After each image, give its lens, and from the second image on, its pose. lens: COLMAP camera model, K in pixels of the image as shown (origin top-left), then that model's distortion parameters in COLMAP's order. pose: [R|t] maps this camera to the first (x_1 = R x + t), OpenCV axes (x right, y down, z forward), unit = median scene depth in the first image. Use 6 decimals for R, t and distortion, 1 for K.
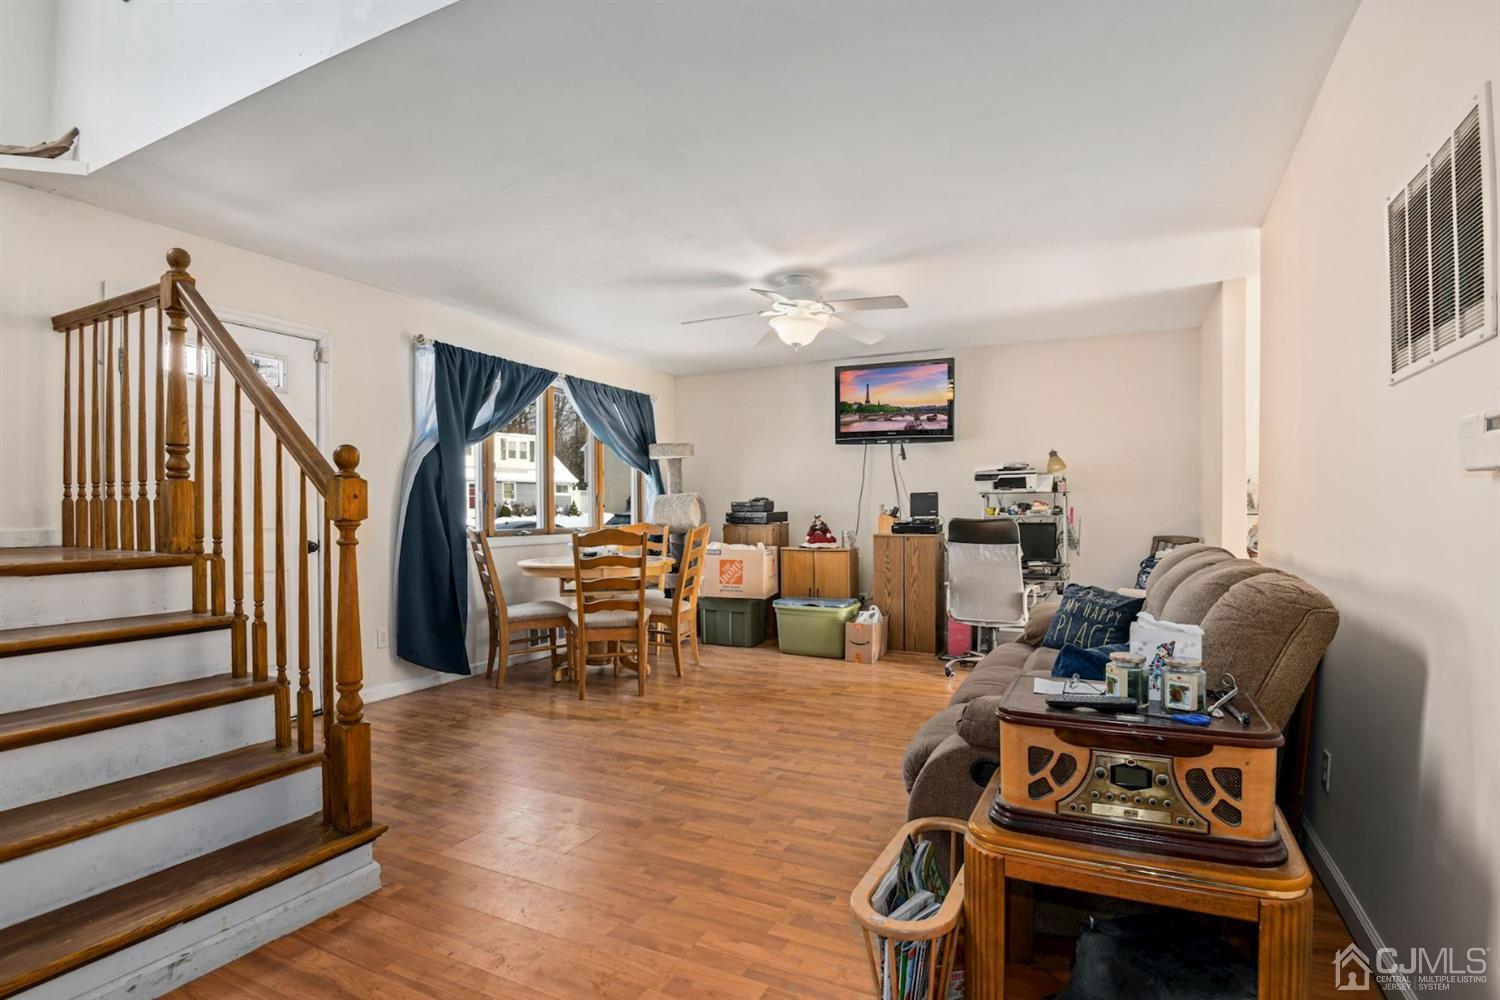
lens RADIAL K [[729.6, 0, 759.7], [0, 729.6, 505.5], [0, 0, 1]] dist [-0.004656, -0.000596]
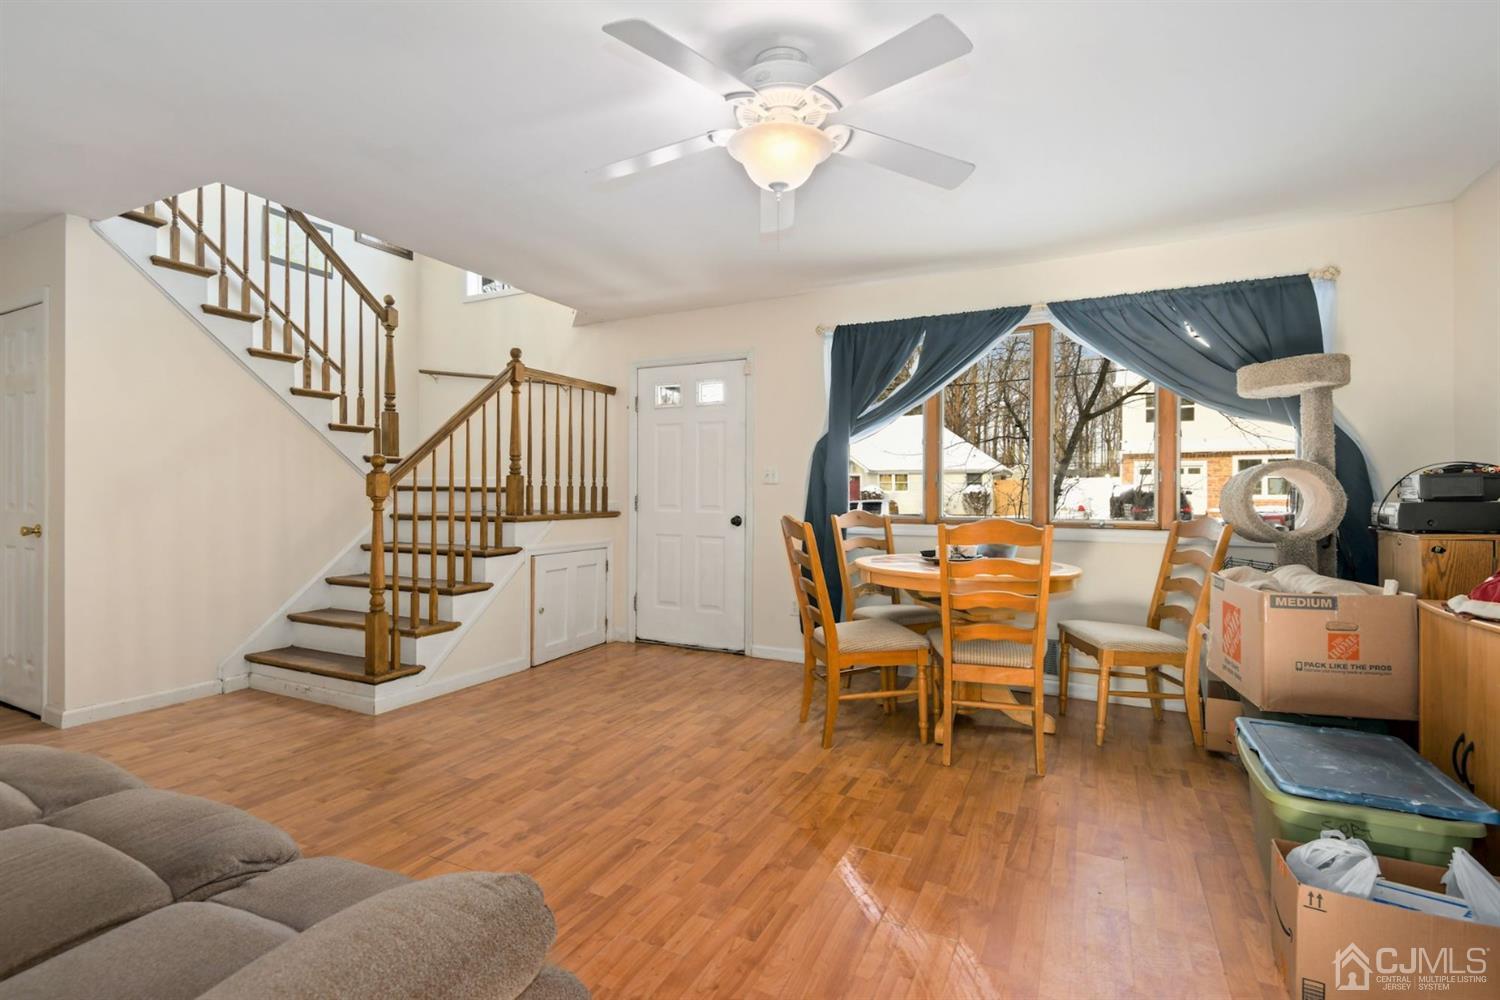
lens RADIAL K [[688.3, 0, 758.2], [0, 688.3, 493.2], [0, 0, 1]] dist [0.011085, -0.001649]
pose [[-0.004660, 0.008856, -0.999950, 0.628974], [0.004338, 0.999952, 0.008835, -0.002471], [0.999980, -0.004296, -0.004698, 1.105360]]
